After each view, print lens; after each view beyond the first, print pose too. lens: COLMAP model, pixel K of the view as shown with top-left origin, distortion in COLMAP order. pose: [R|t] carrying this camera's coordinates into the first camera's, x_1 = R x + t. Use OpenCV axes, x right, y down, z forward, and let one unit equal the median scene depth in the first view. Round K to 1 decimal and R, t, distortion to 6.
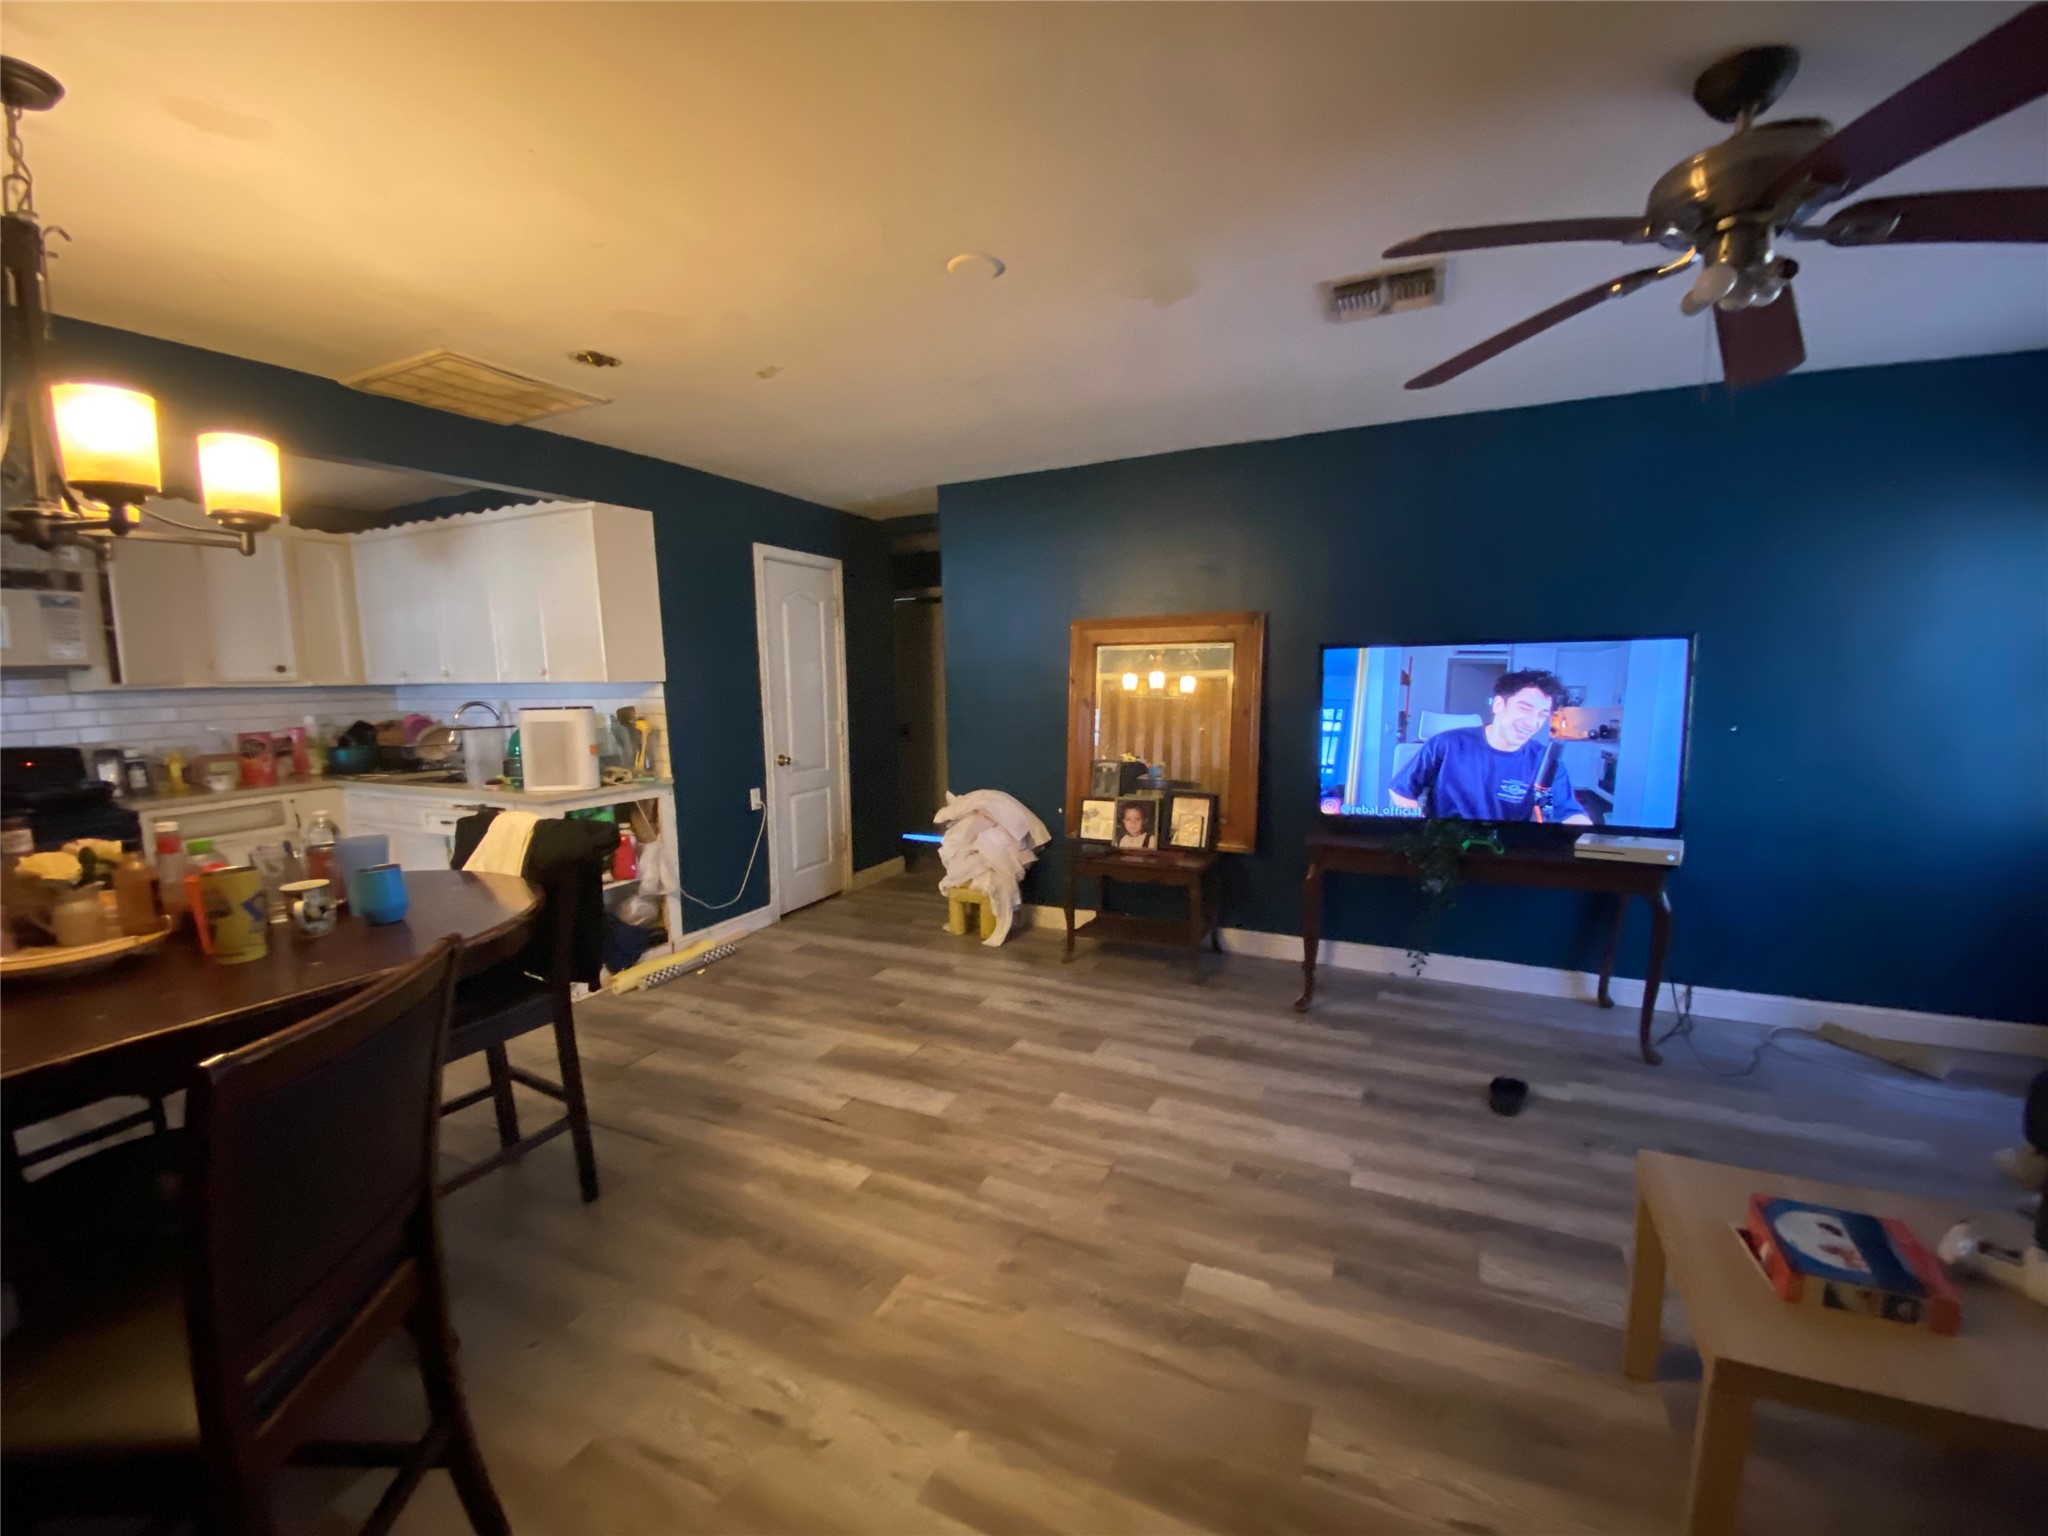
lens RADIAL K [[818.9, 0, 1021.2], [0, 818.9, 772.7], [0, 0, 1]] dist [0.039521, -0.033774]
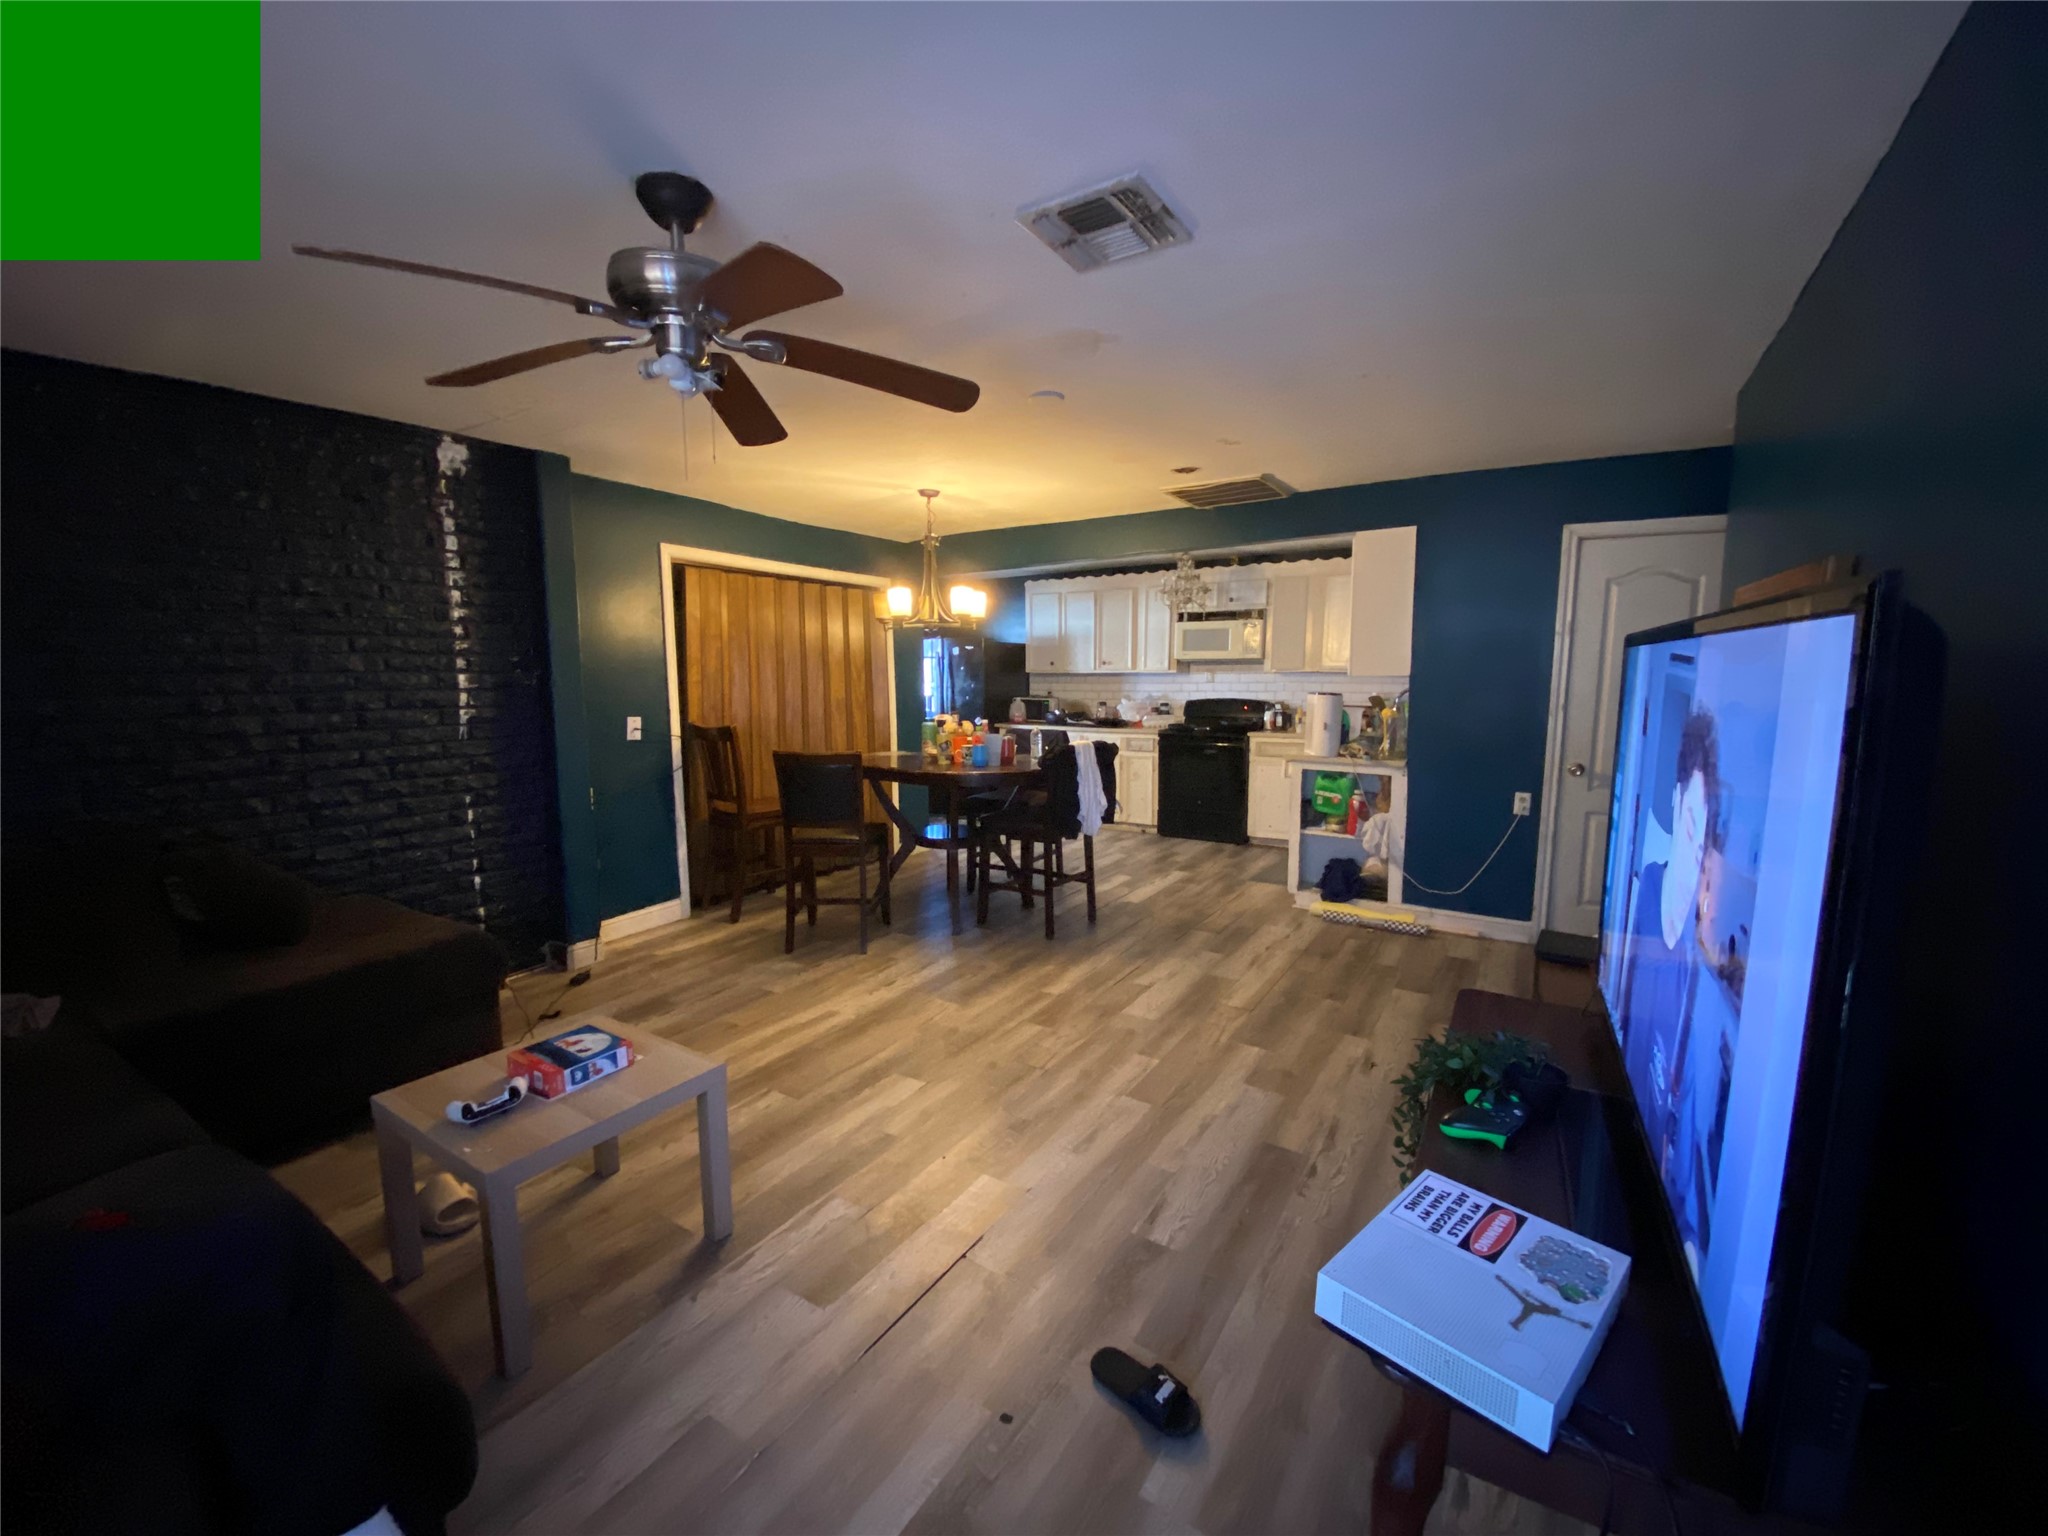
lens RADIAL K [[818.9, 0, 1021.2], [0, 818.9, 772.7], [0, 0, 1]] dist [0.039521, -0.033774]
pose [[-0.124921, 0.141698, -0.981996, 0.824208], [-0.116254, 0.980841, 0.156320, -0.102612], [0.985332, 0.133688, -0.106055, 0.669109]]
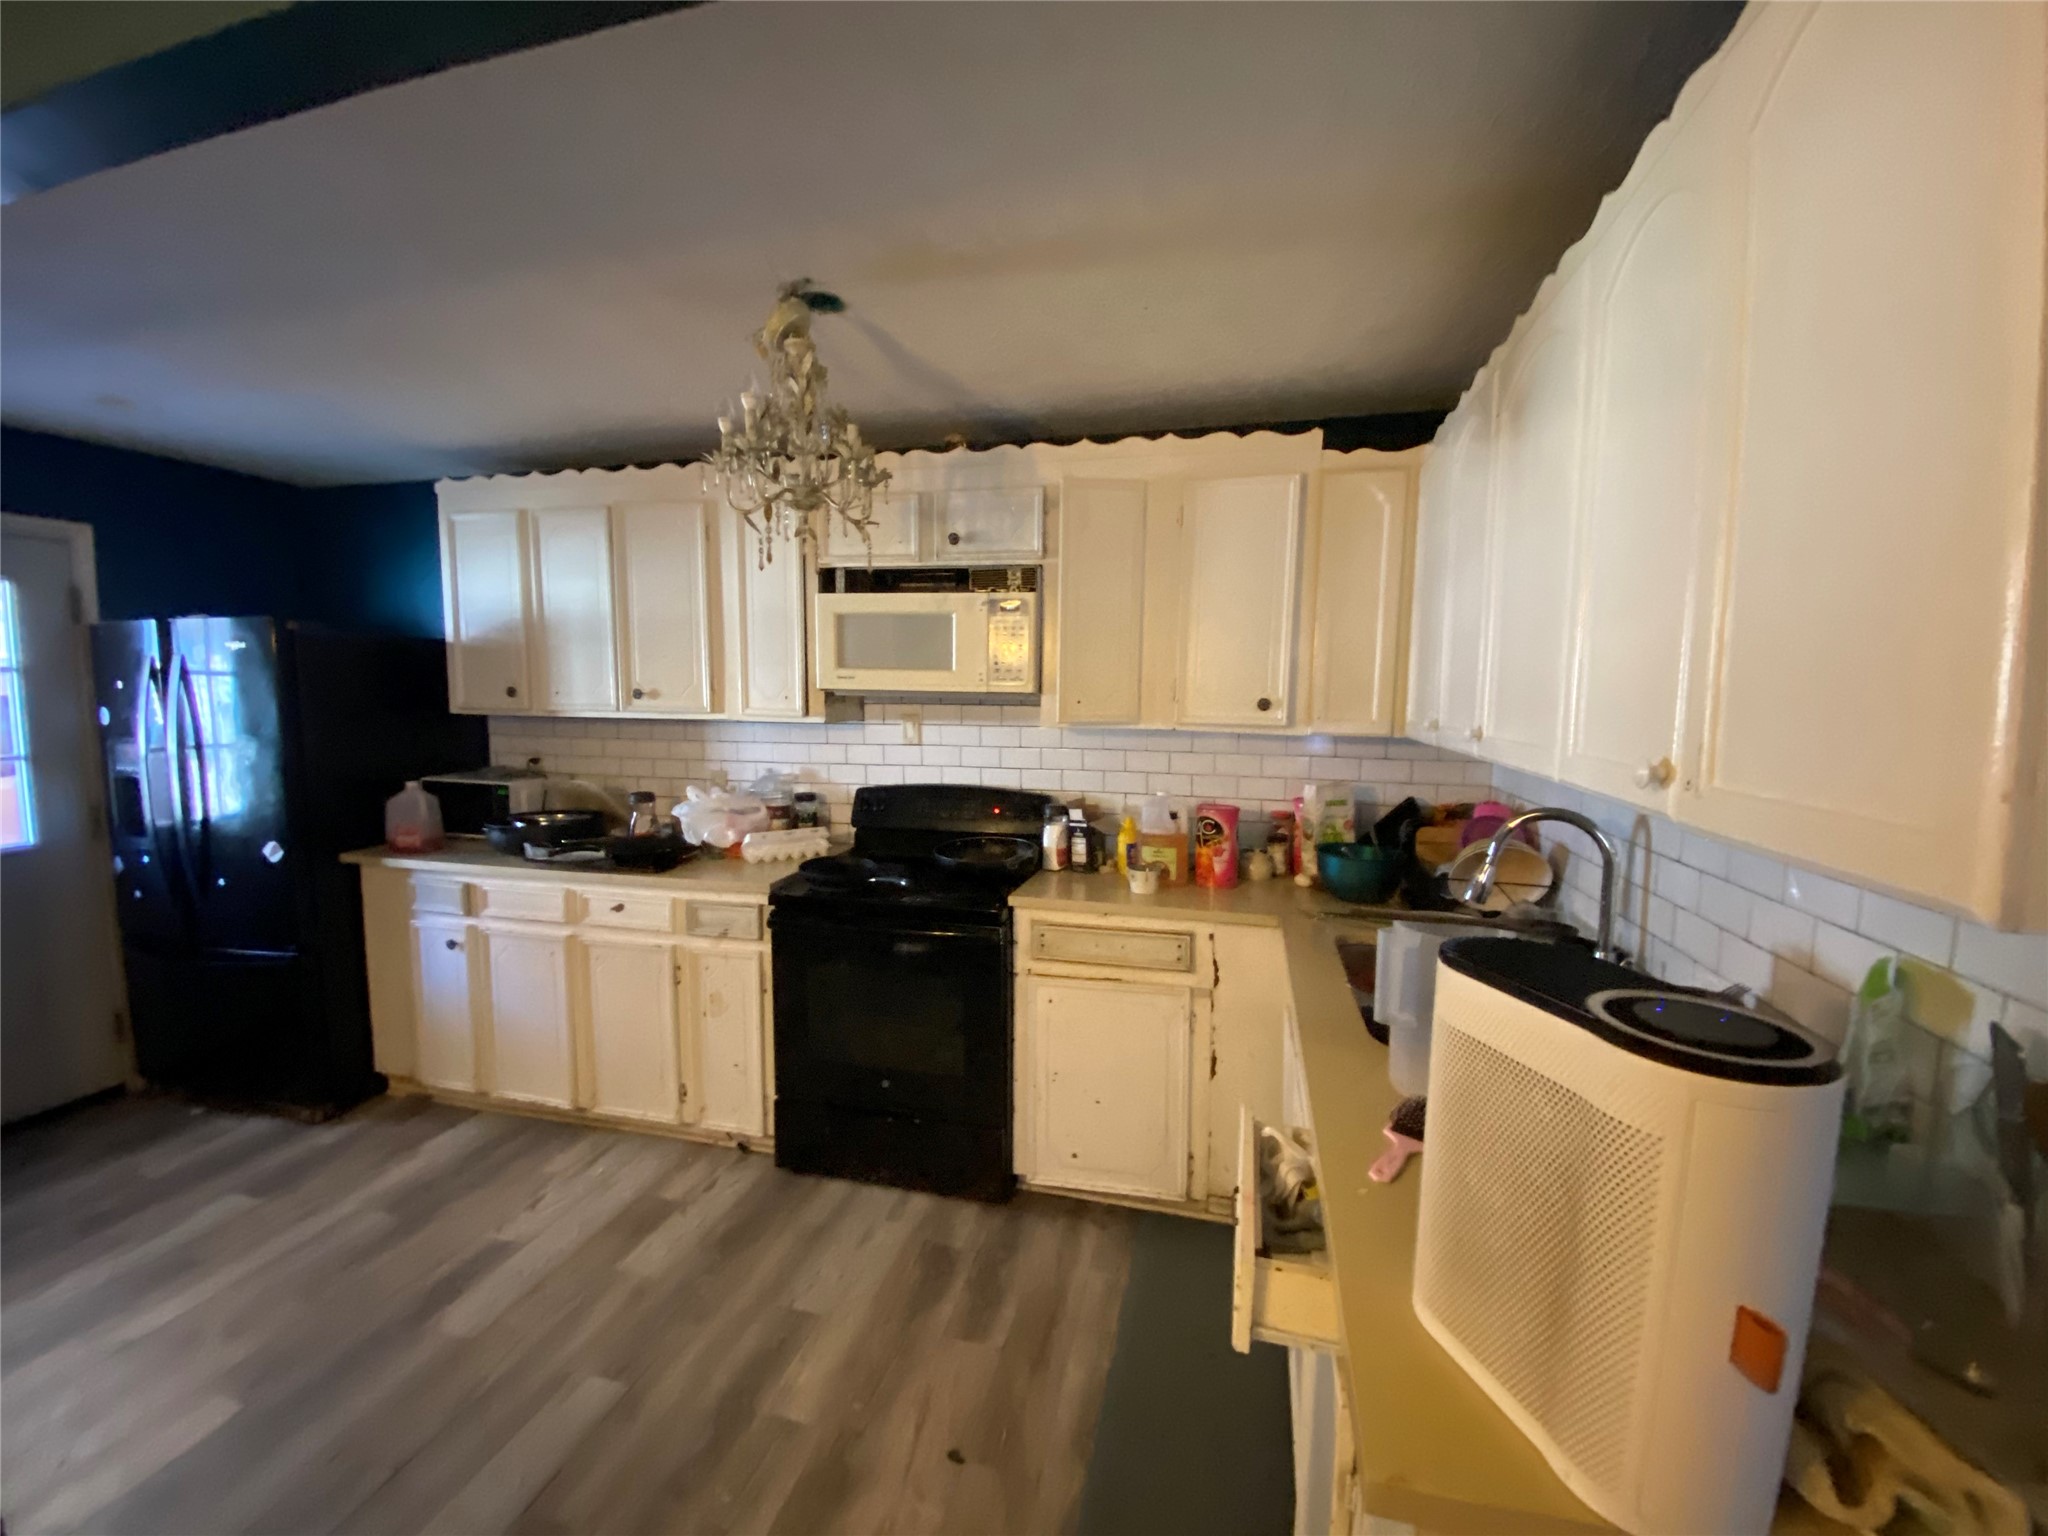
lens RADIAL K [[832.7, 0, 1031.3], [0, 832.7, 772.2], [0, 0, 1]] dist [0.040072, -0.038633]
pose [[0.202198, 0.119794, -0.971990, -0.396092], [-0.133770, 0.986567, 0.093763, -0.128144], [0.970166, 0.111064, 0.215507, 0.821716]]
